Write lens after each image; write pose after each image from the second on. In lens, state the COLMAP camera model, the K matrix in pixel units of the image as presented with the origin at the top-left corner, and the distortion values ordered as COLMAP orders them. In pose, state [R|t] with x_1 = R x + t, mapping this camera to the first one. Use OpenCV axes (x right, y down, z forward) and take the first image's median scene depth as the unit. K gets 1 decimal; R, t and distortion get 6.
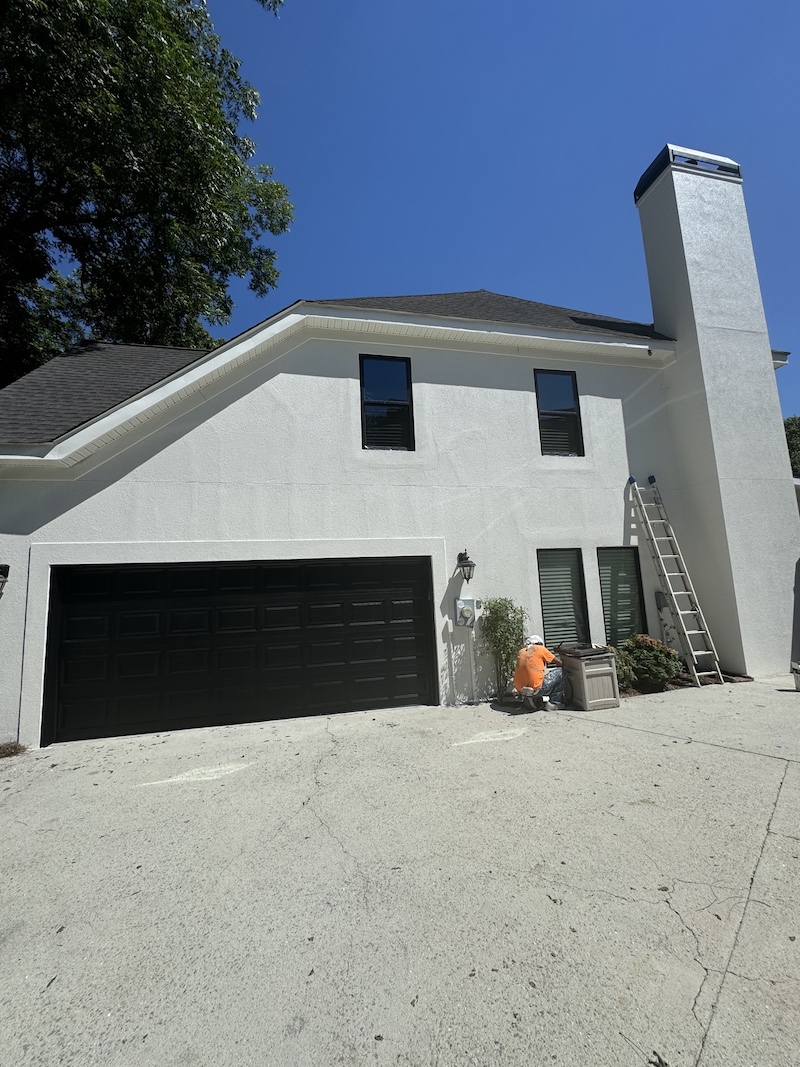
lens RADIAL K [[426.6, 0, 400.0], [0, 426.6, 533.5], [0, 0, 1]] dist [-0.002141, 0.000666]
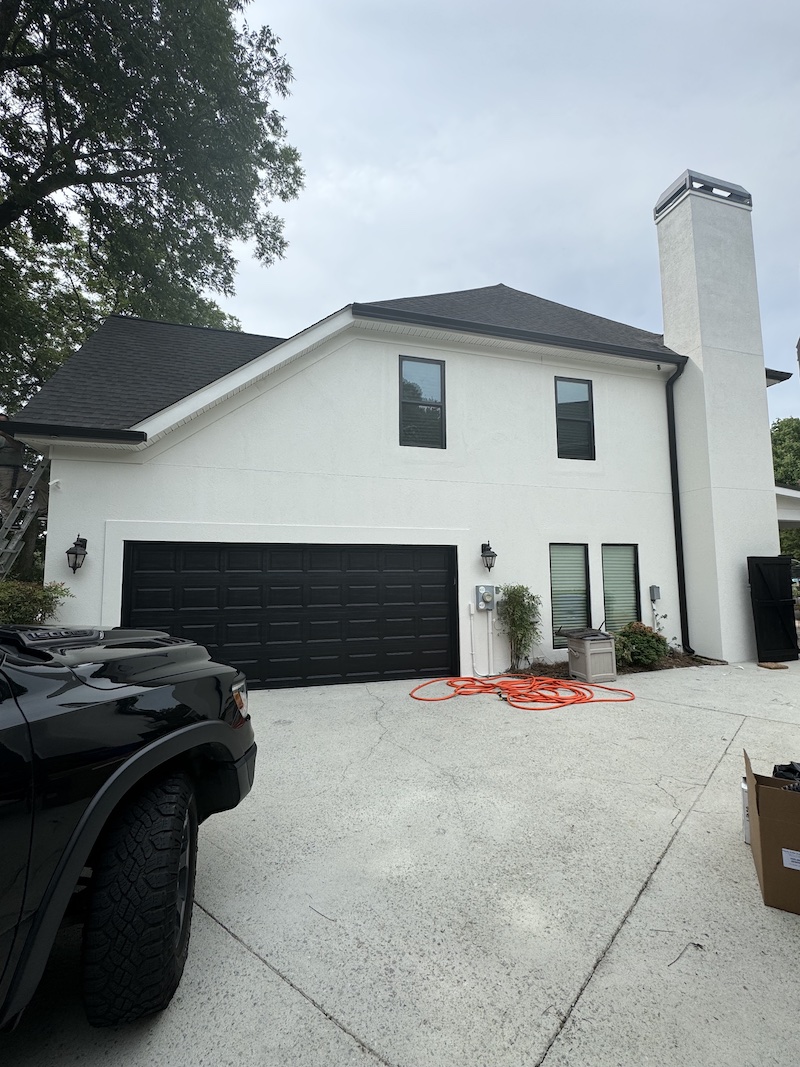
lens RADIAL K [[464.1, 0, 400.0], [0, 464.1, 533.5], [0, 0, 1]] dist [-0.002244, -0.000539]
pose [[0.997676, 0.041888, 0.053747, -0.144881], [-0.043953, 0.998317, 0.037834, -0.018075], [-0.052072, -0.040108, 0.997838, -0.198533]]
